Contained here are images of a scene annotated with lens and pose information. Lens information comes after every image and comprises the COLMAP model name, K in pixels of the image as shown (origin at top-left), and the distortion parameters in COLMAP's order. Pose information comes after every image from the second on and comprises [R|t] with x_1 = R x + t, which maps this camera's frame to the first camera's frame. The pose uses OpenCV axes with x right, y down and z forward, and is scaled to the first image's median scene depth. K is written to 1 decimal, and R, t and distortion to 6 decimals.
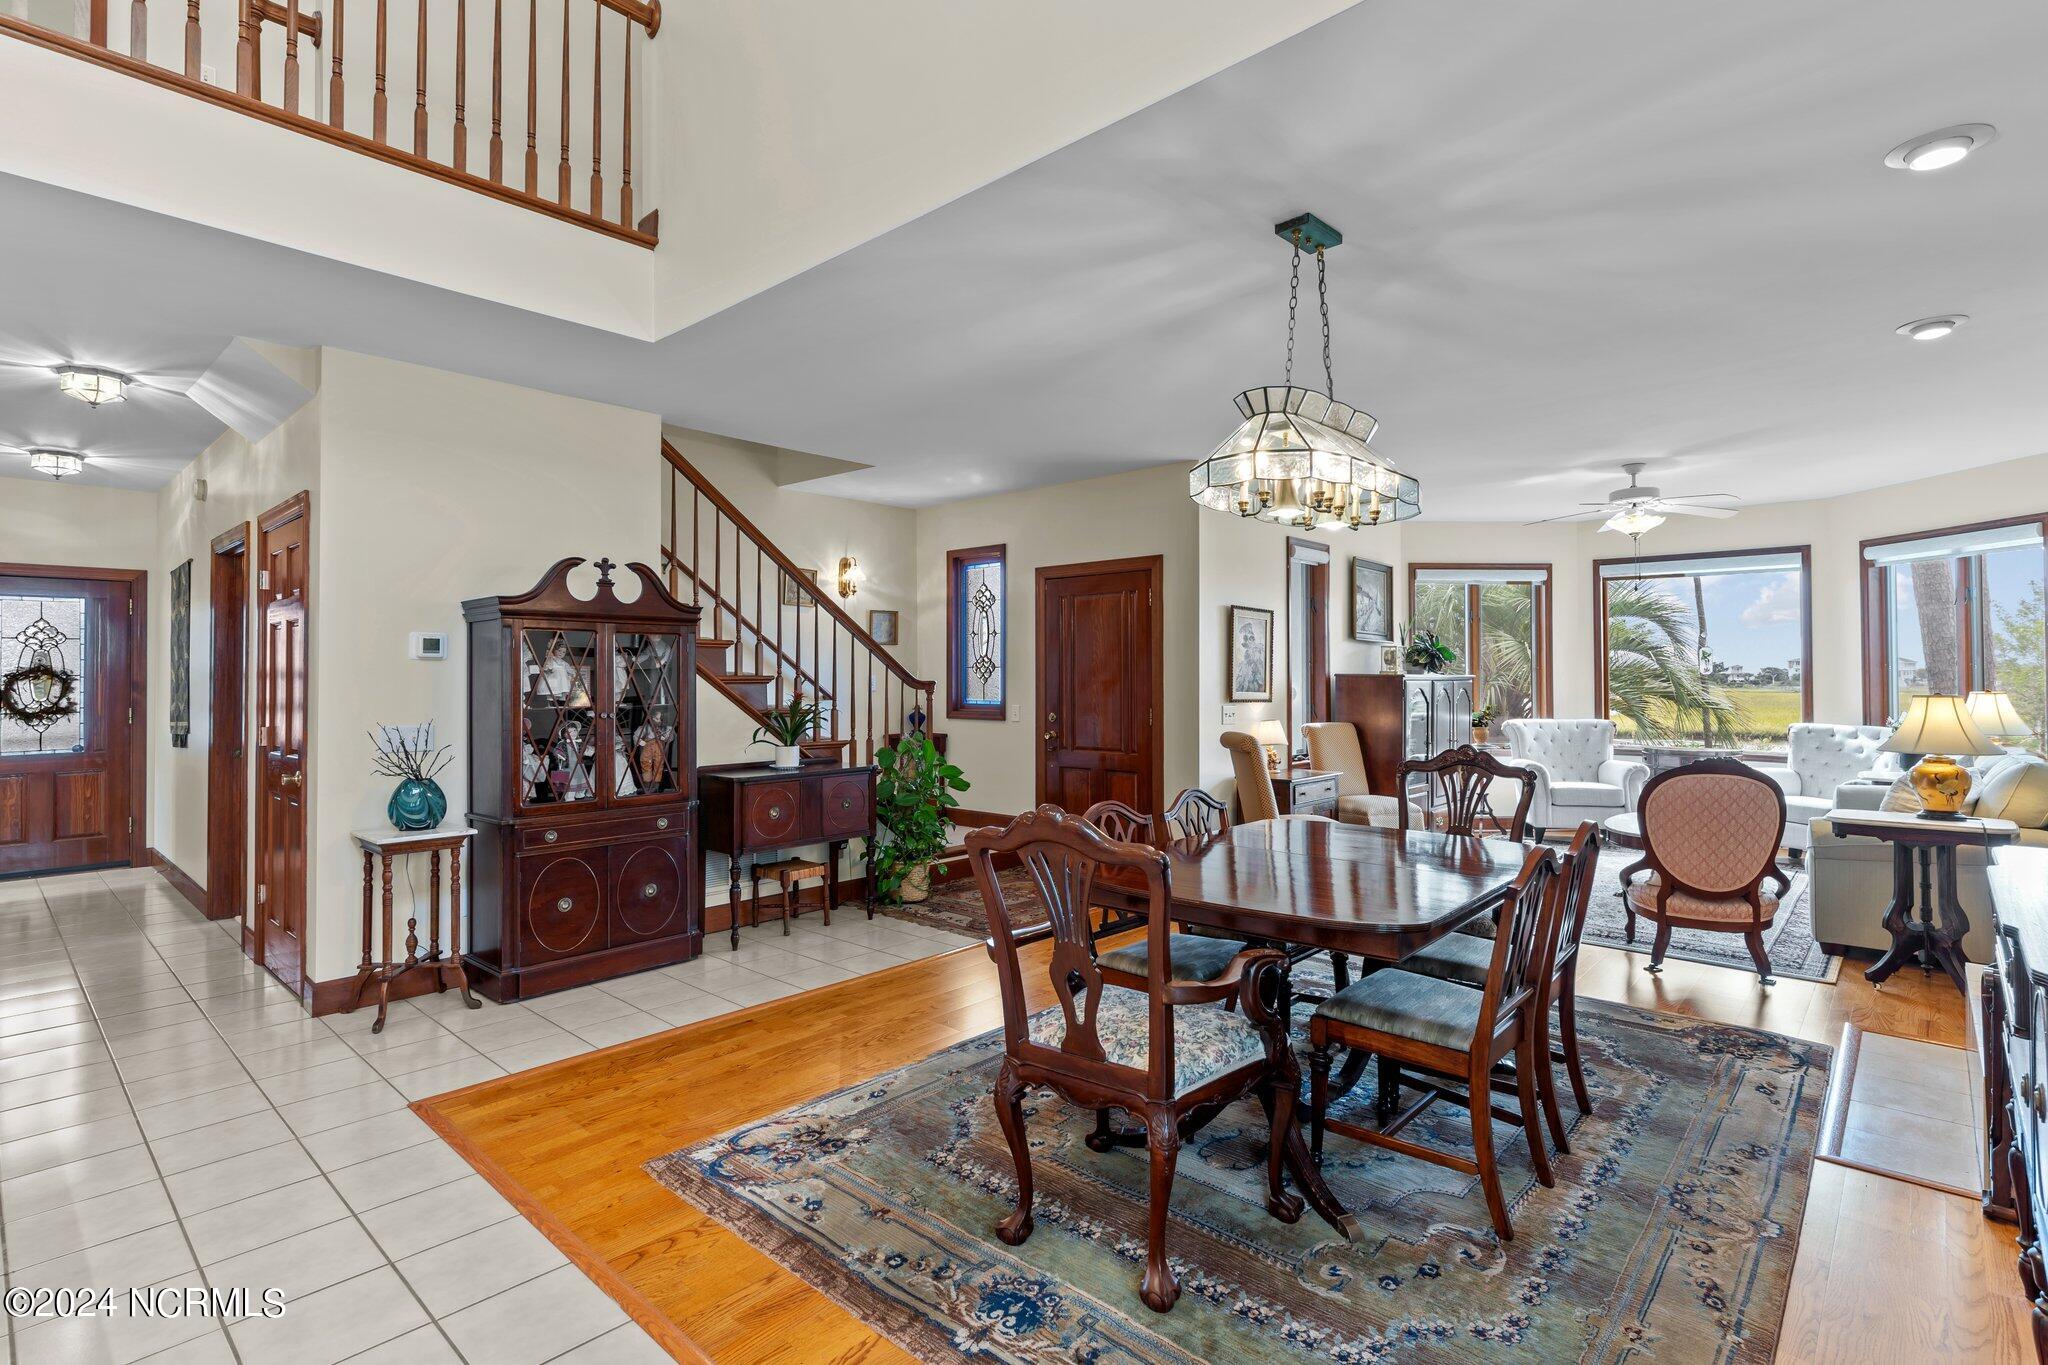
lens RADIAL K [[978.0, 0, 1013.5], [0, 978.0, 671.4], [0, 0, 1]] dist [0.005854, -0.000703]
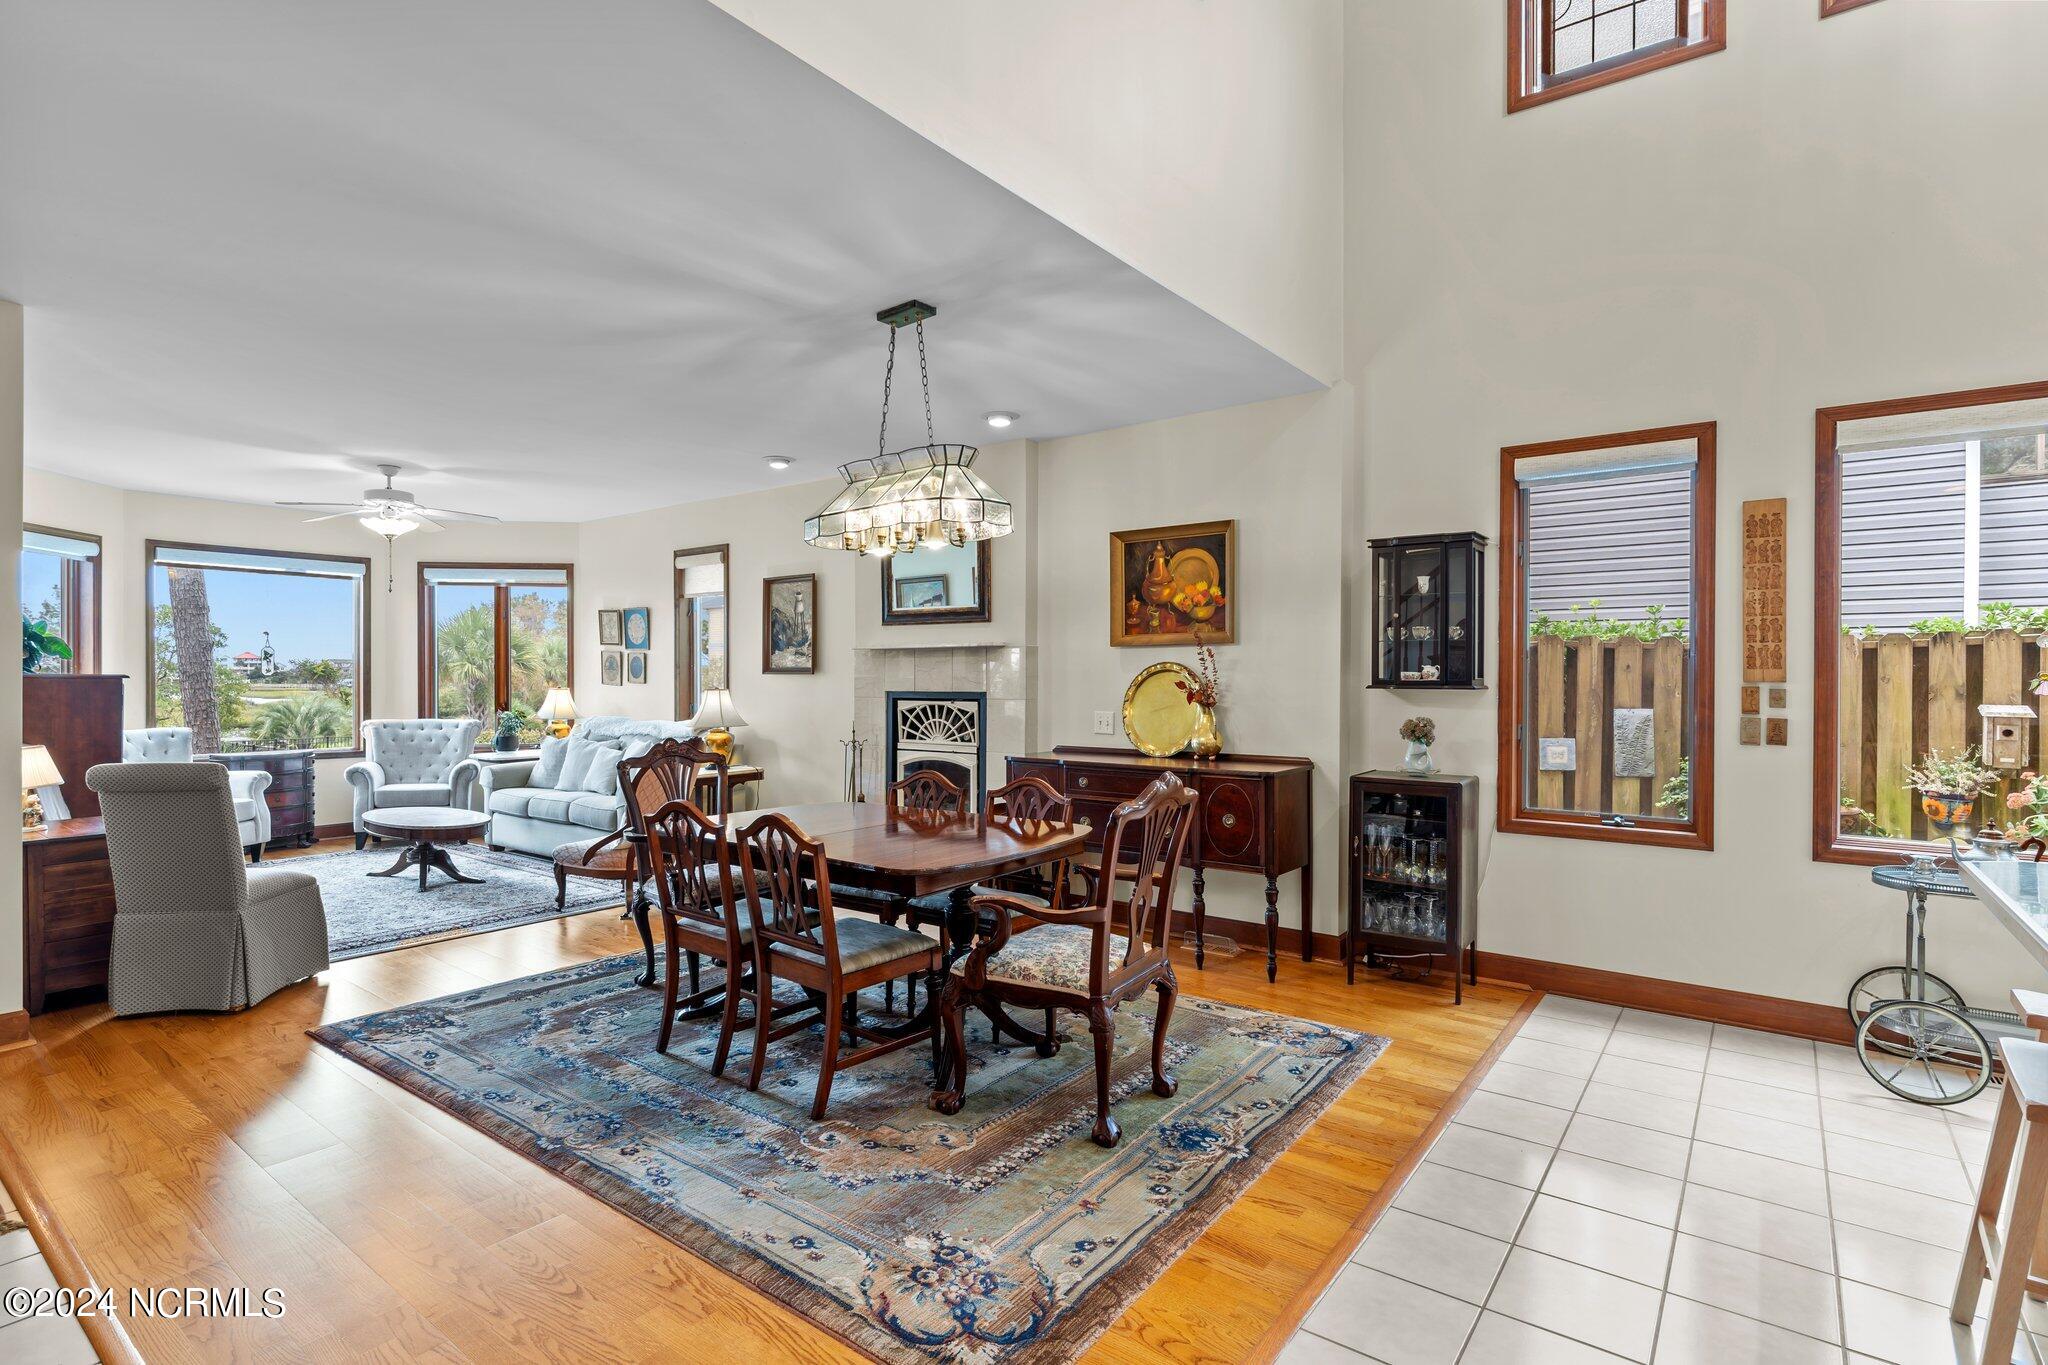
lens RADIAL K [[993.9, 0, 1019.2], [0, 993.9, 684.1], [0, 0, 1]] dist [-0.002035, 0.000213]
pose [[-0.088025, -0.006884, 0.996094, -0.653058], [-0.002658, 0.999974, 0.006676, 0.005806], [-0.996115, -0.002060, -0.088041, 0.663783]]
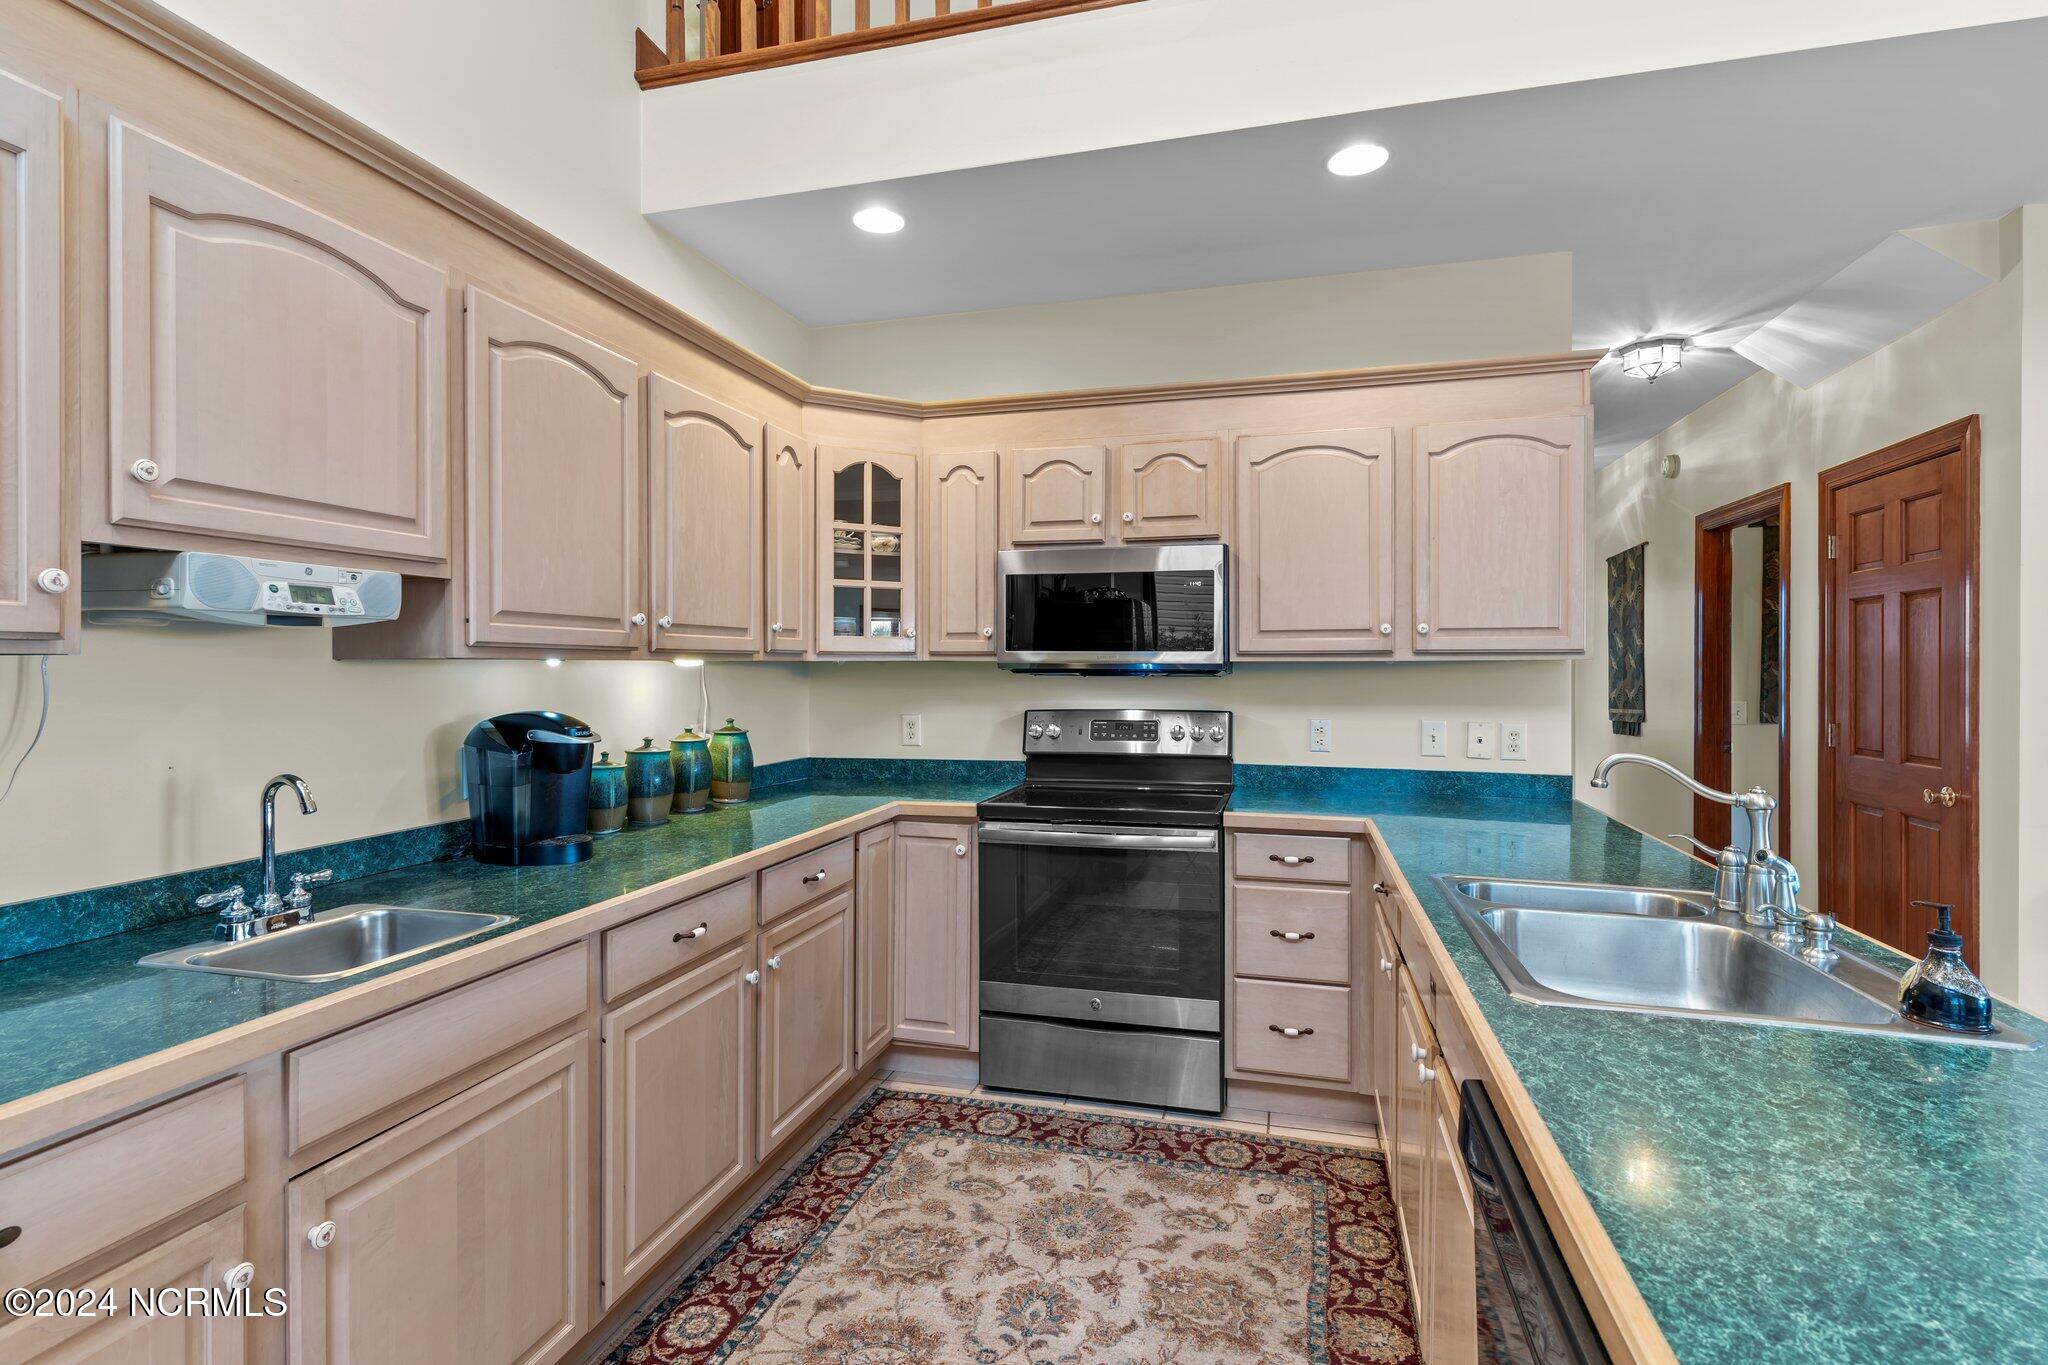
lens RADIAL K [[978.0, 0, 1007.8], [0, 978.0, 665.6], [0, 0, 1]] dist [0.005854, -0.000703]
pose [[0.463214, 0.005999, -0.886226, -0.383313], [-0.000167, 0.999978, 0.006681, 0.002221], [0.886246, -0.002947, 0.463205, -0.003844]]
